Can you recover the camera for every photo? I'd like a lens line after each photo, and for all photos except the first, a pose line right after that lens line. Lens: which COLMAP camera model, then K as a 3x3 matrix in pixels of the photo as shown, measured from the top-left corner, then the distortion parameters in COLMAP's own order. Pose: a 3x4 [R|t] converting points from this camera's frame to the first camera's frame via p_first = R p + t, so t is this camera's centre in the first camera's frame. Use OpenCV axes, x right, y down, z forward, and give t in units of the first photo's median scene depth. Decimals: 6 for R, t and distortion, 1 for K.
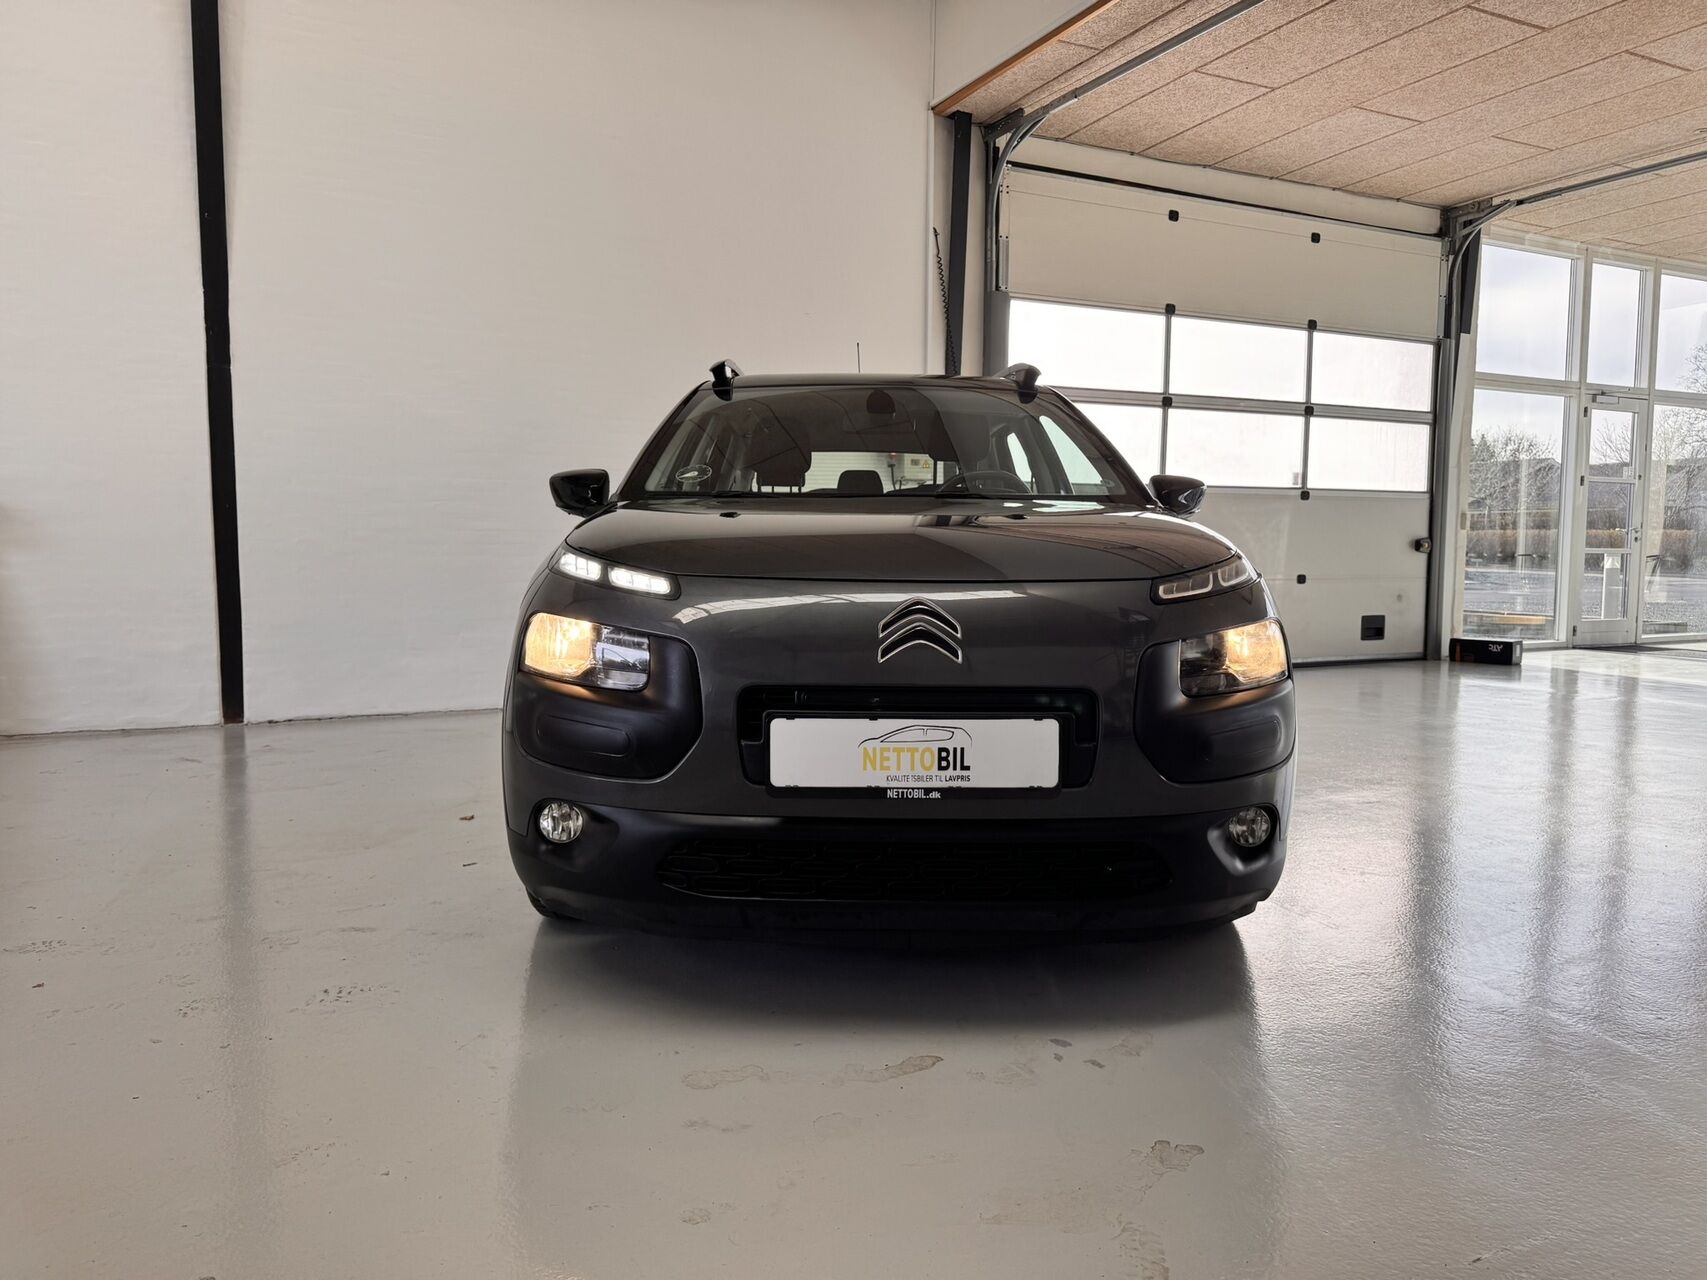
lens RADIAL K [[1194.8, 0, 810.4], [0, 1194.8, 612.4], [0, 0, 1]] dist [0.008944, 0.001327]
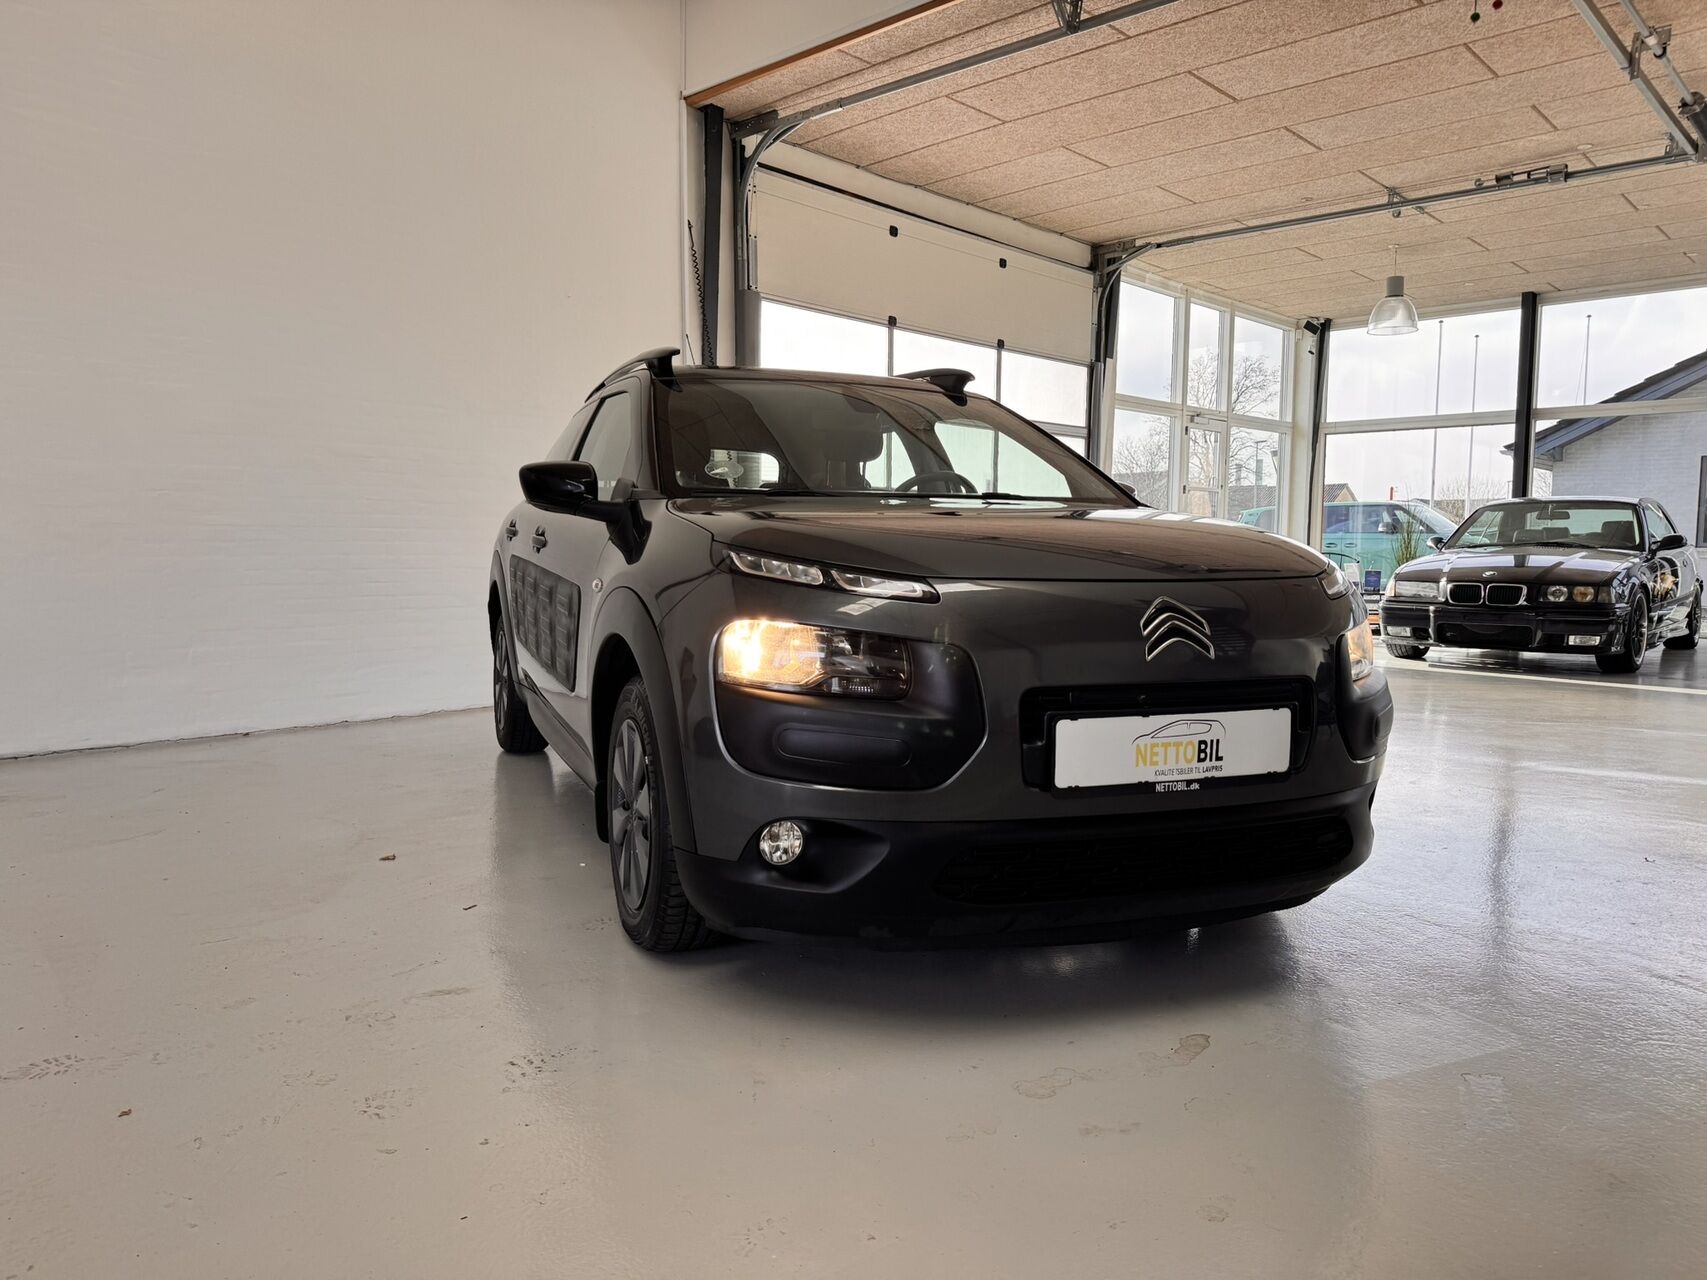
lens RADIAL K [[1207.1, 0, 833.4], [0, 1207.1, 606.8], [0, 0, 1]] dist [0.030844, -0.001730]
pose [[0.939396, -0.015436, 0.342485, -0.135336], [0.016813, 0.999858, -0.001052, -0.001924], [-0.342420, 0.006747, 0.939523, 0.028234]]
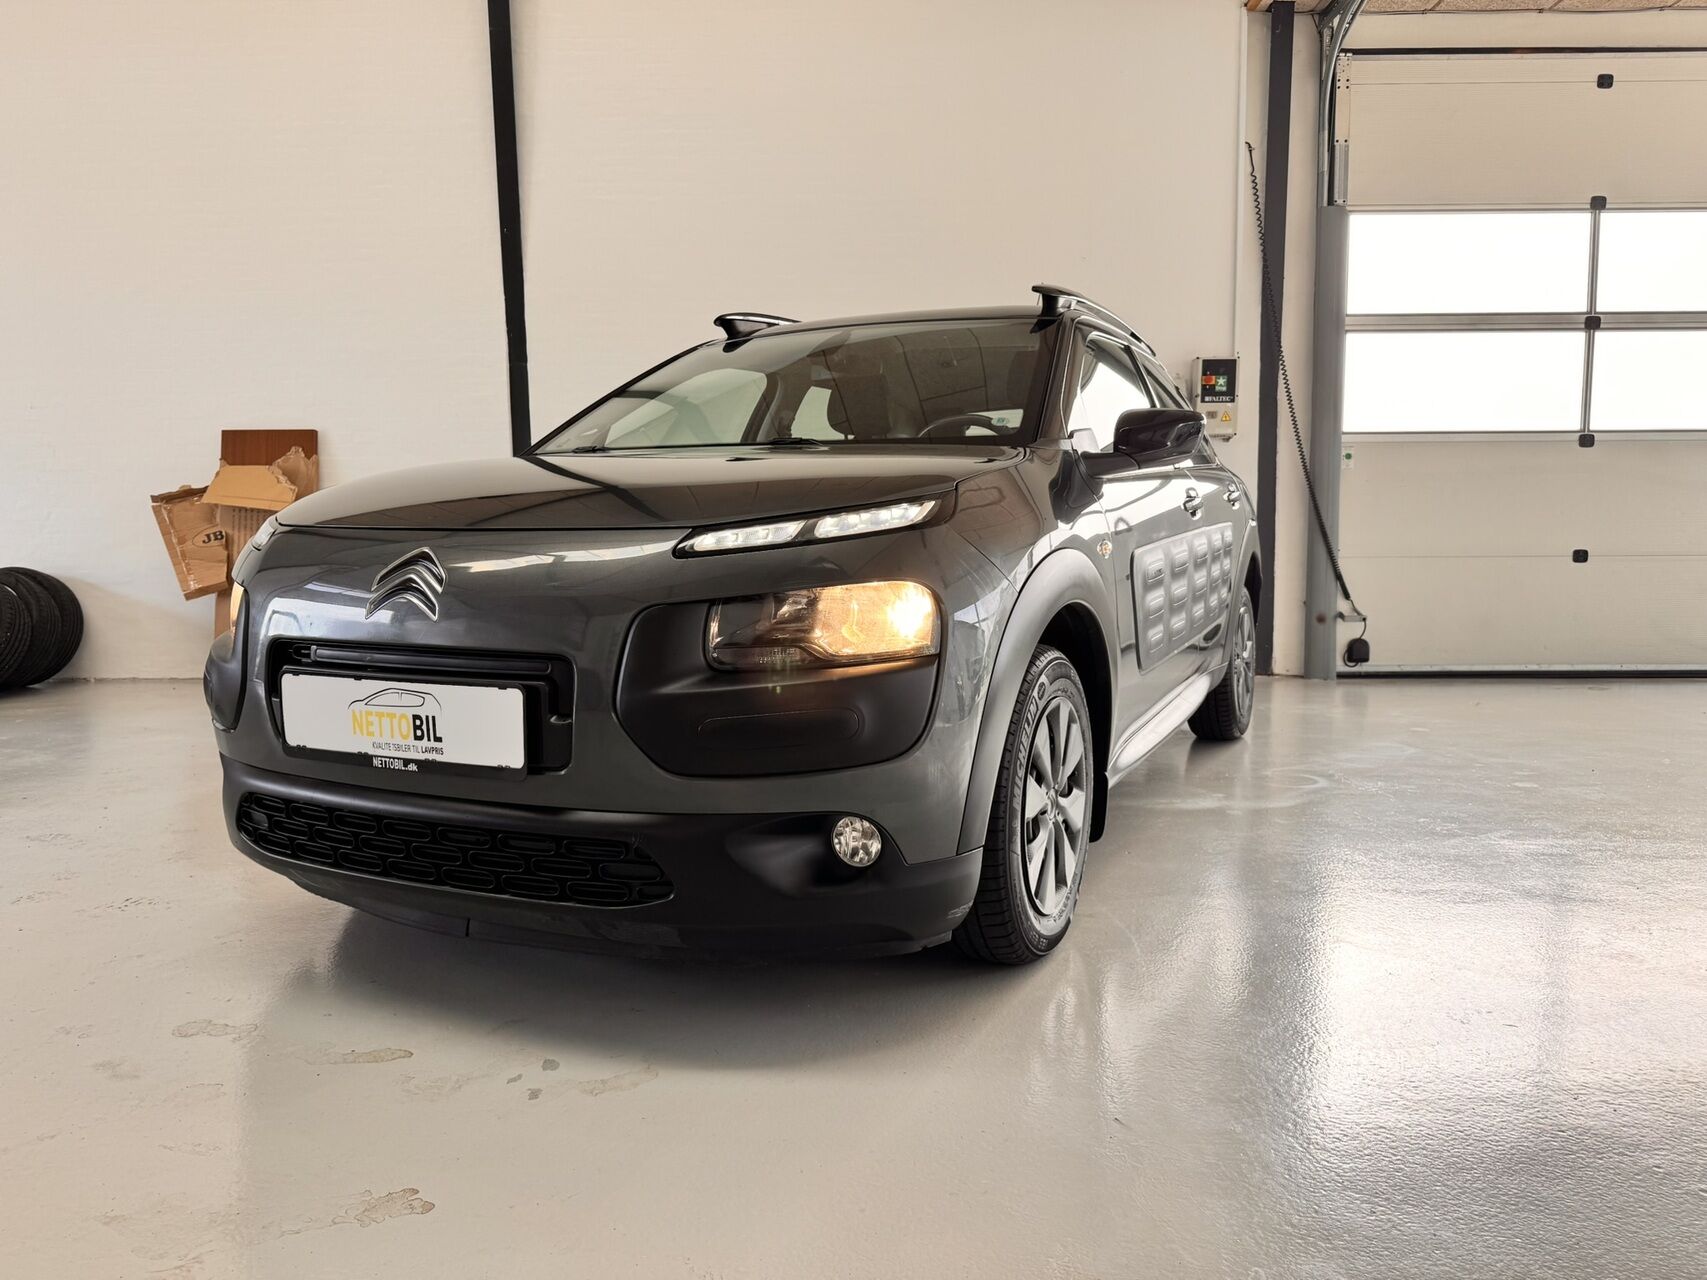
lens RADIAL K [[1184.6, 0, 751.5], [0, 1184.6, 639.2], [0, 0, 1]] dist [-0.061709, 0.033435]
pose [[0.893145, 0.027758, -0.448912, 0.177847], [-0.009291, 0.999019, 0.043289, 0.004067], [0.449673, -0.034493, 0.892527, 0.081103]]
